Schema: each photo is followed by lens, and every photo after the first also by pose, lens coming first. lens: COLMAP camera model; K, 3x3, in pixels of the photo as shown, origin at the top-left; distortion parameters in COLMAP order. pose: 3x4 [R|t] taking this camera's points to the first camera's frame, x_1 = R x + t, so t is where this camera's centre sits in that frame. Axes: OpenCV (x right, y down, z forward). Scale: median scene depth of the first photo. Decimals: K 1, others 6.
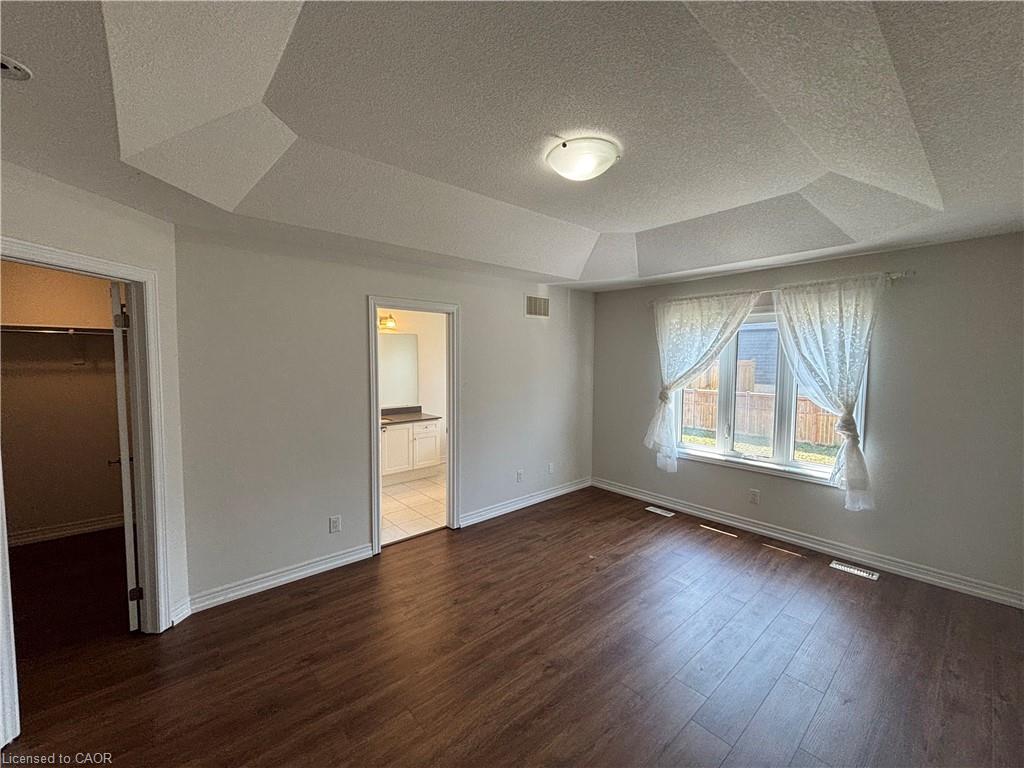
lens RADIAL K [[422.4, 0, 509.5], [0, 422.4, 385.9], [0, 0, 1]] dist [0.030031, -0.014509]
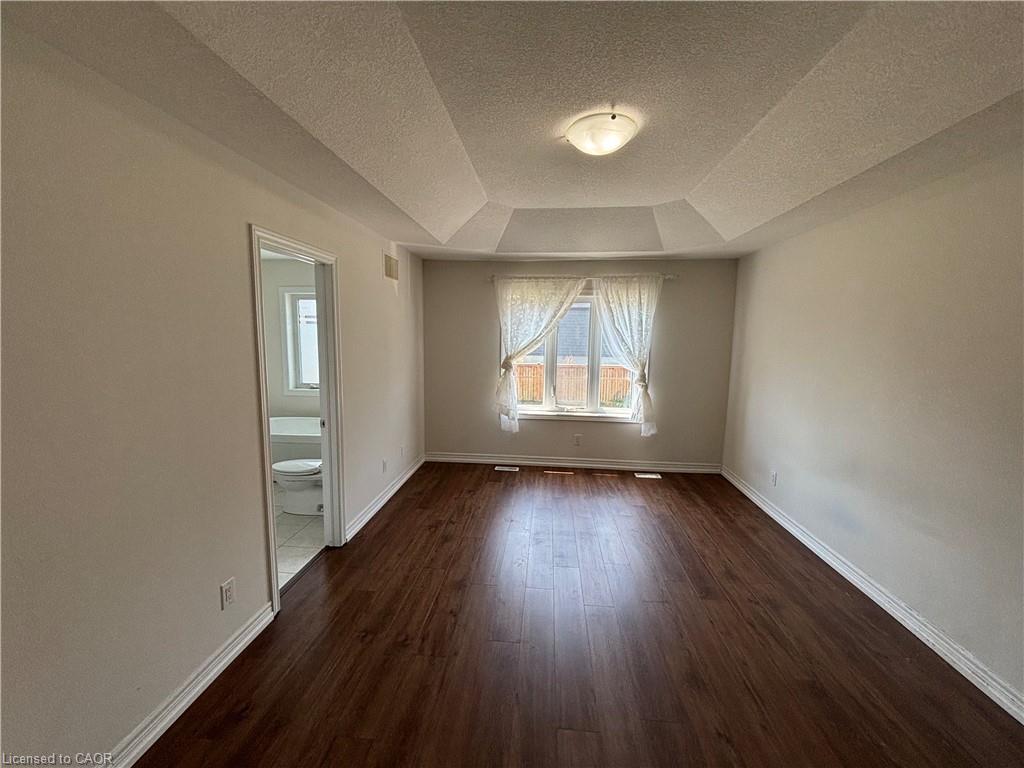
lens RADIAL K [[422.4, 0, 509.5], [0, 422.4, 385.9], [0, 0, 1]] dist [0.030031, -0.014509]
pose [[0.723047, -0.079321, 0.686230, -0.446164], [0.032563, 0.996195, 0.080840, -0.012486], [-0.690031, -0.036105, 0.722879, 0.236342]]
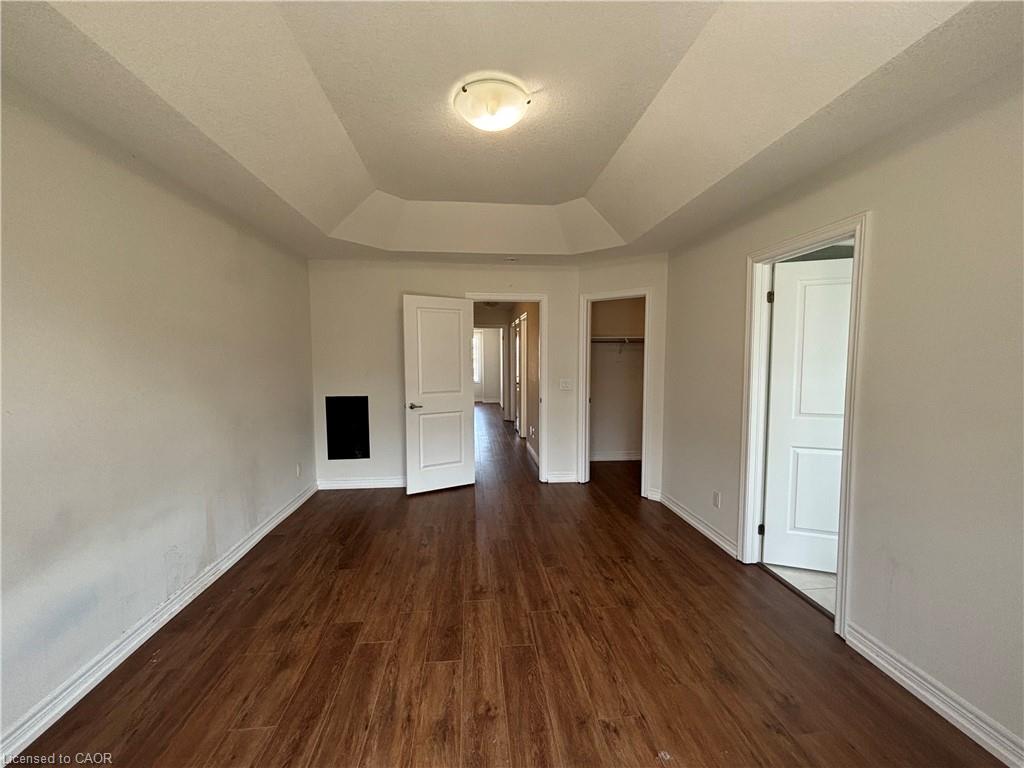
lens RADIAL K [[422.4, 0, 509.5], [0, 422.4, 385.9], [0, 0, 1]] dist [0.030031, -0.014509]
pose [[-0.583067, 0.054409, -0.810600, 0.571009], [-0.051384, 0.993288, 0.103632, -0.013519], [0.810798, 0.102076, -0.576357, 0.991347]]
